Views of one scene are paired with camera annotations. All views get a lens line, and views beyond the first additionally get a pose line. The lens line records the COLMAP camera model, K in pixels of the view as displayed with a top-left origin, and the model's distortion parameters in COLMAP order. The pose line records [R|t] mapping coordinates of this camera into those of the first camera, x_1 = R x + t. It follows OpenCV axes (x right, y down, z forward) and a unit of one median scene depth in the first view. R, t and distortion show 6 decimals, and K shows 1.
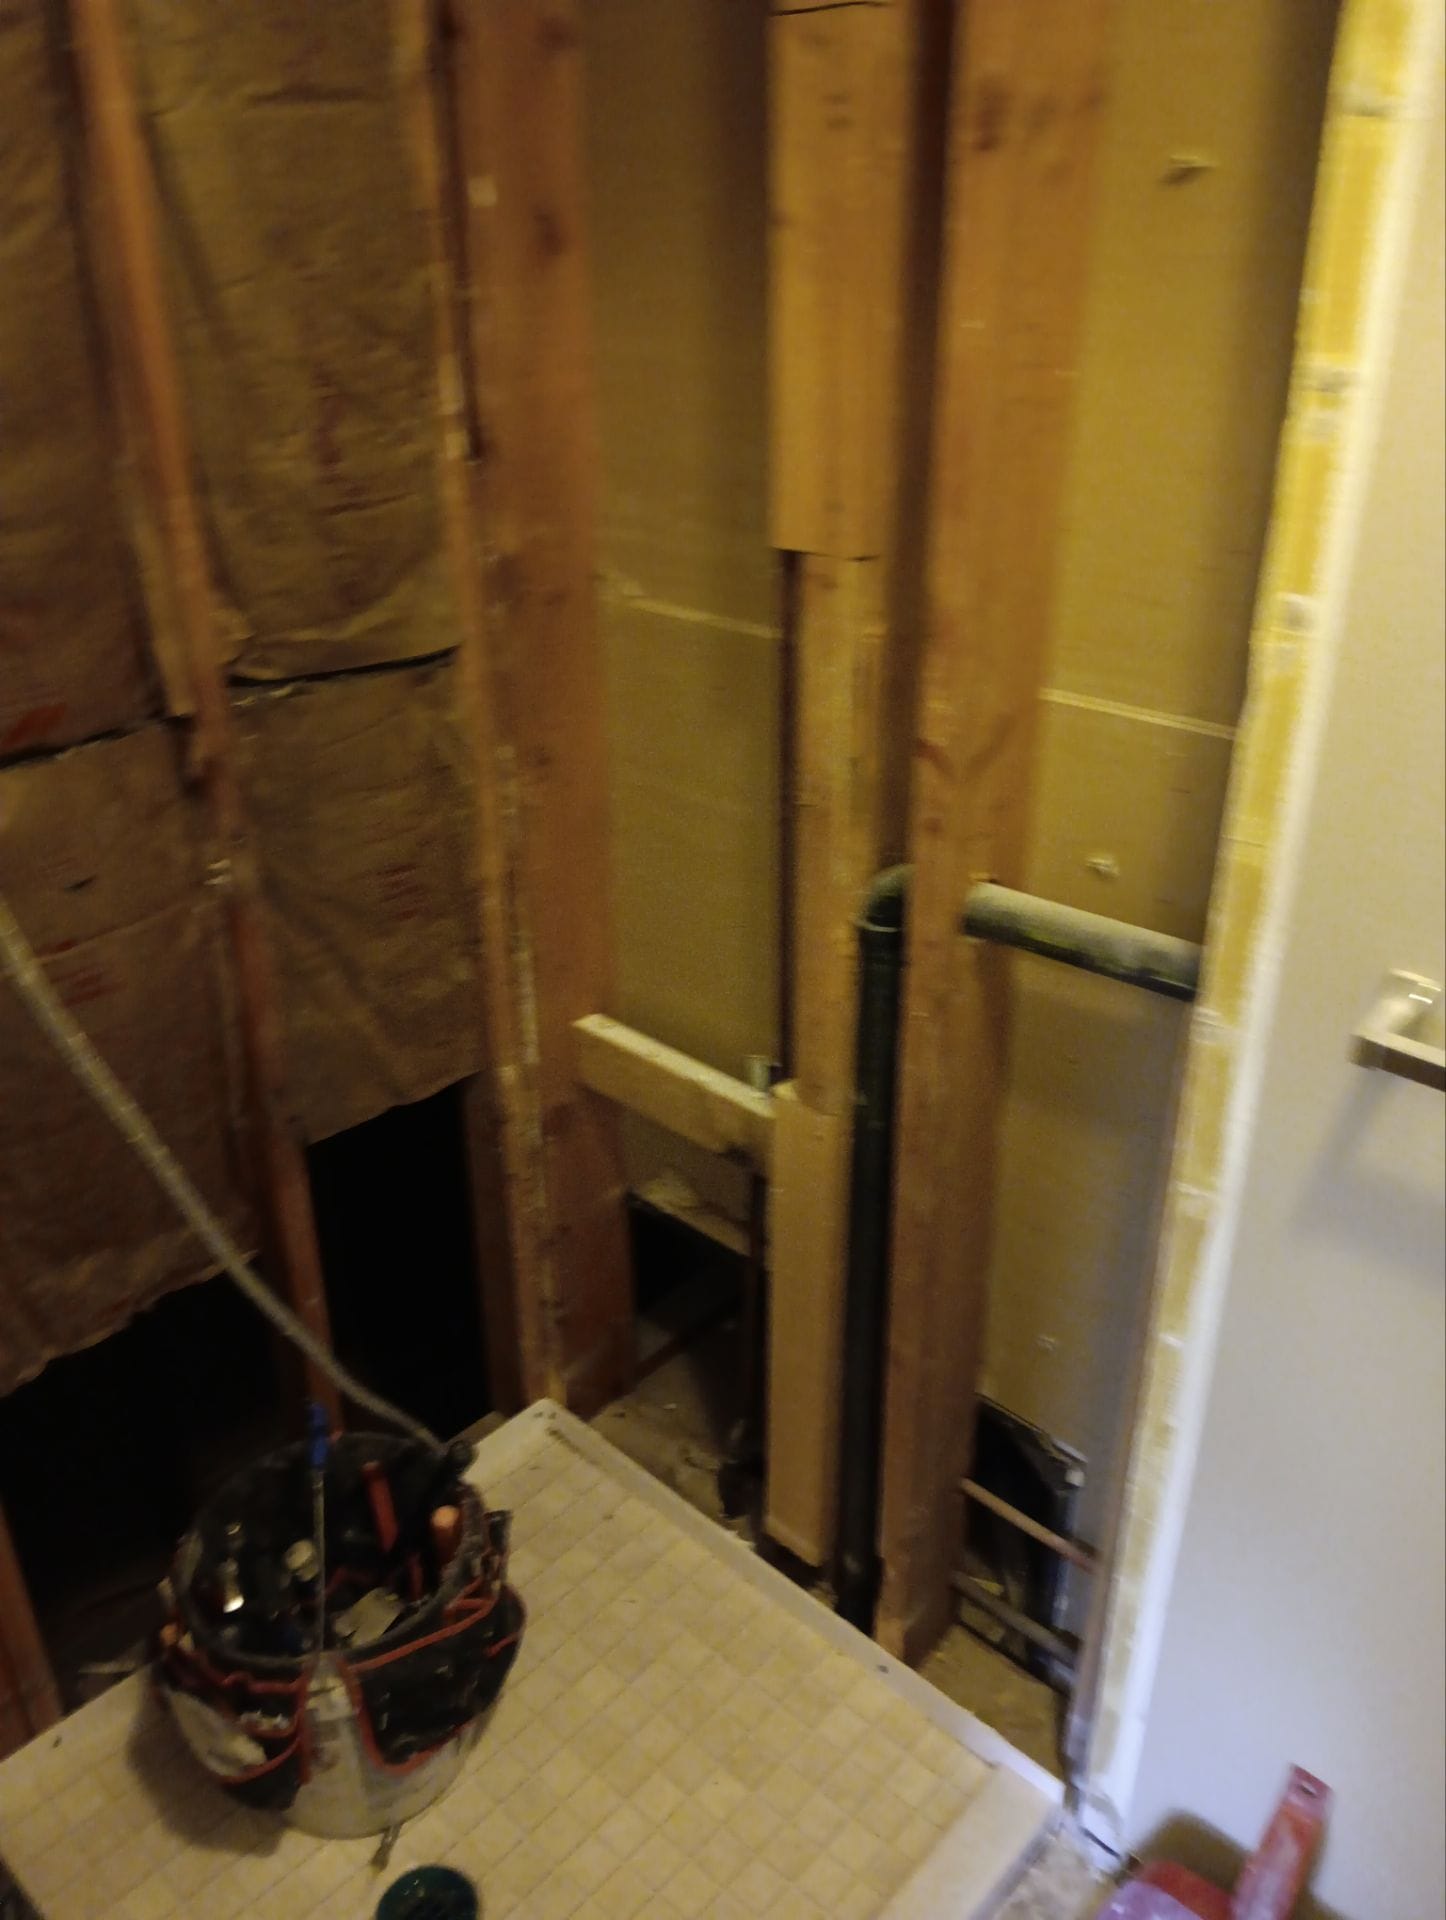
lens RADIAL K [[1480.8, 0, 688.3], [0, 1480.8, 957.2], [0, 0, 1]] dist [0.031523, -0.089952]
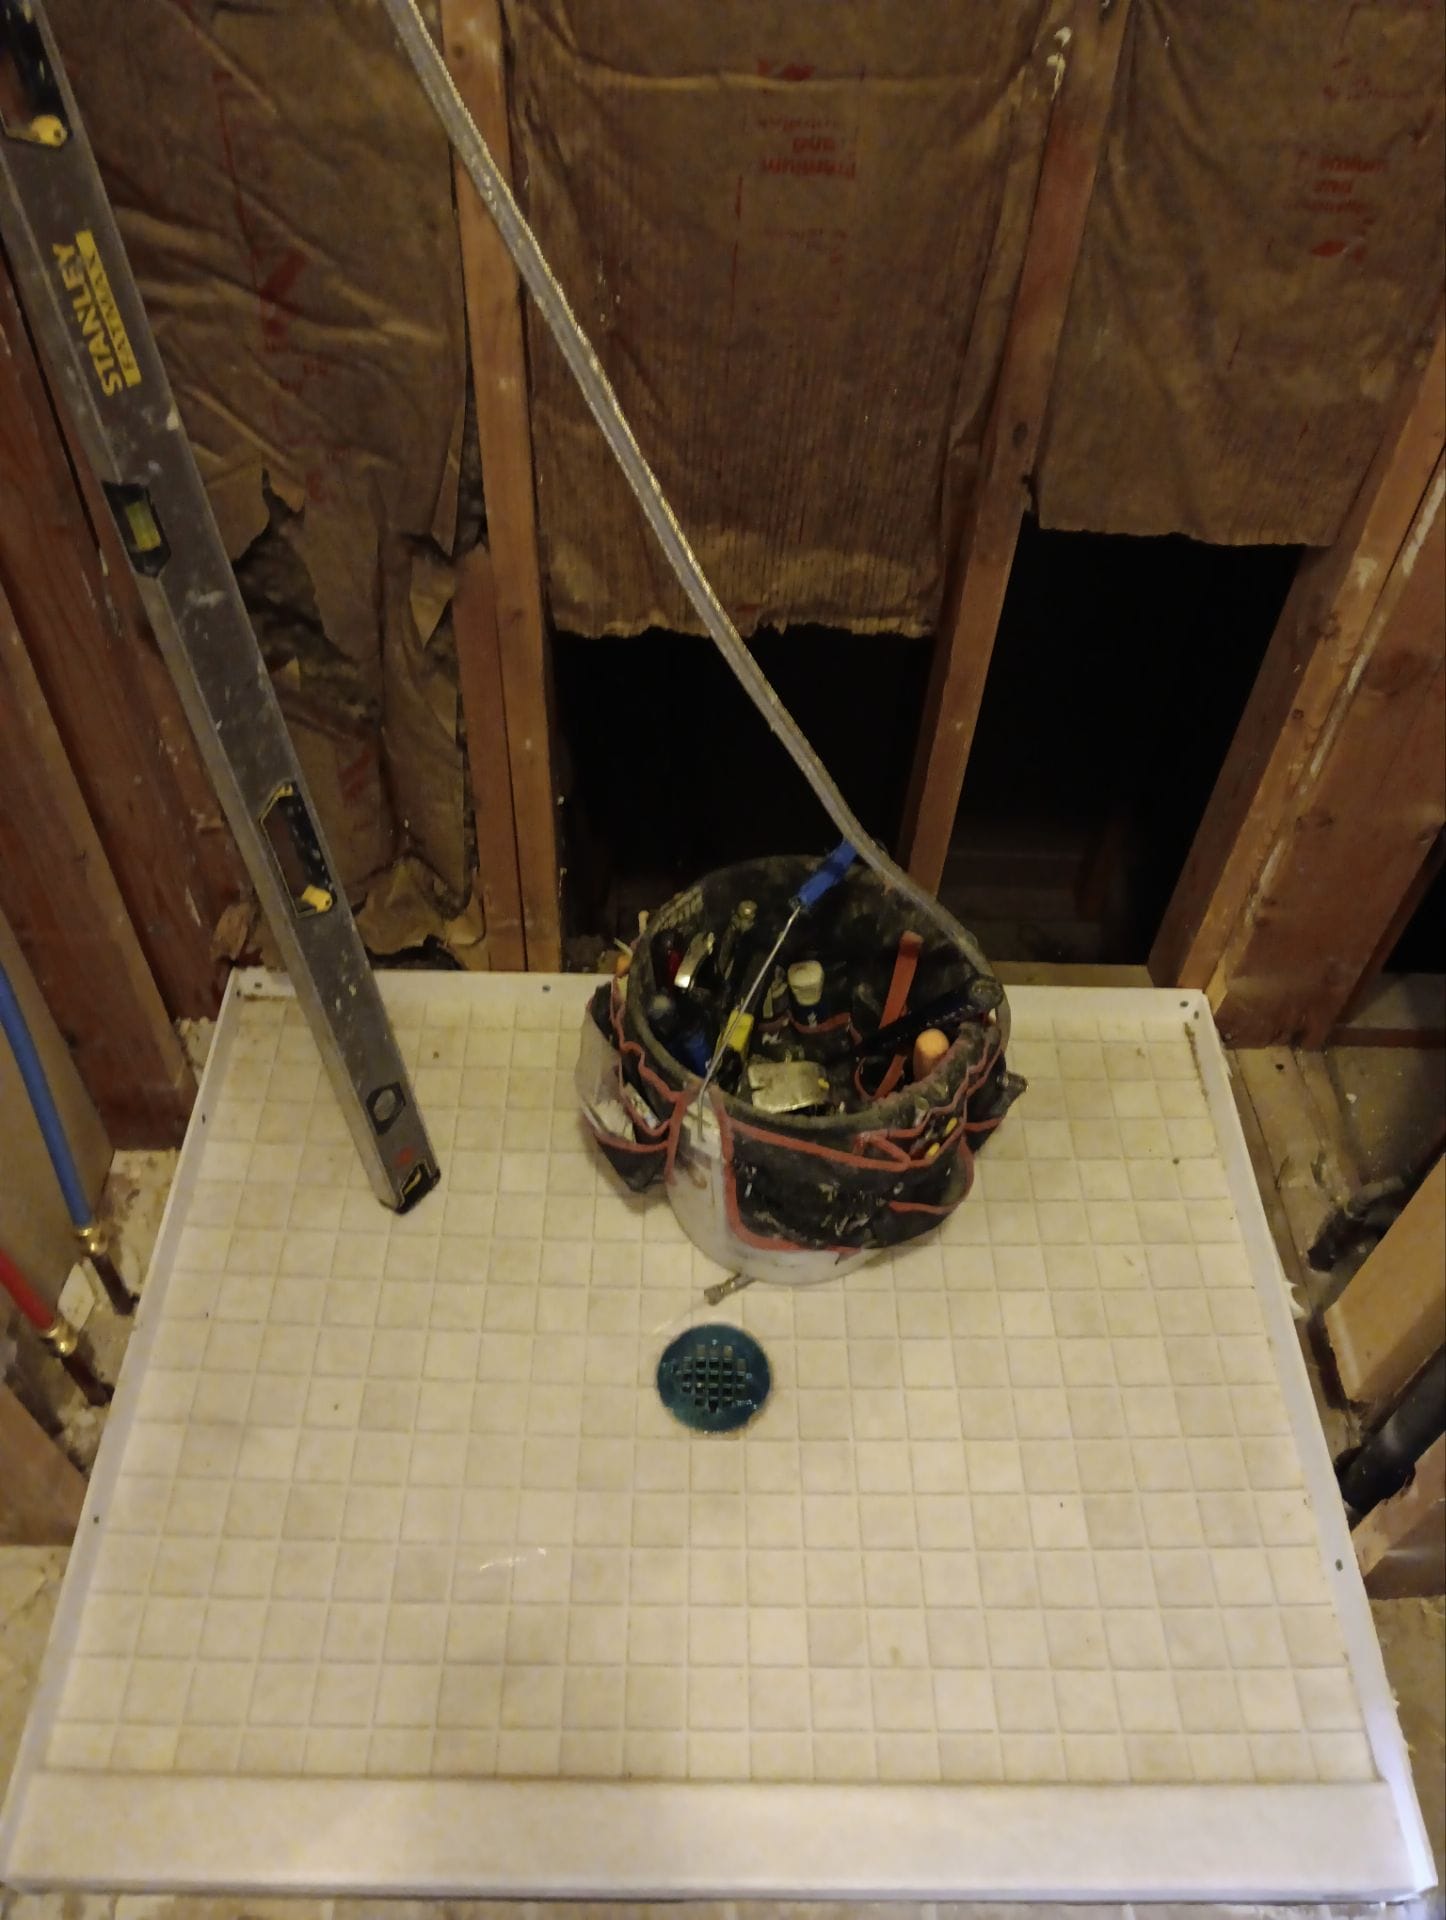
lens RADIAL K [[1480.8, 0, 688.3], [0, 1480.8, 957.2], [0, 0, 1]] dist [0.031523, -0.089952]
pose [[0.693041, 0.565960, -0.446524, 0.069775], [-0.353791, 0.806698, 0.473361, 0.013427], [0.628113, -0.170083, 0.759306, 0.321526]]
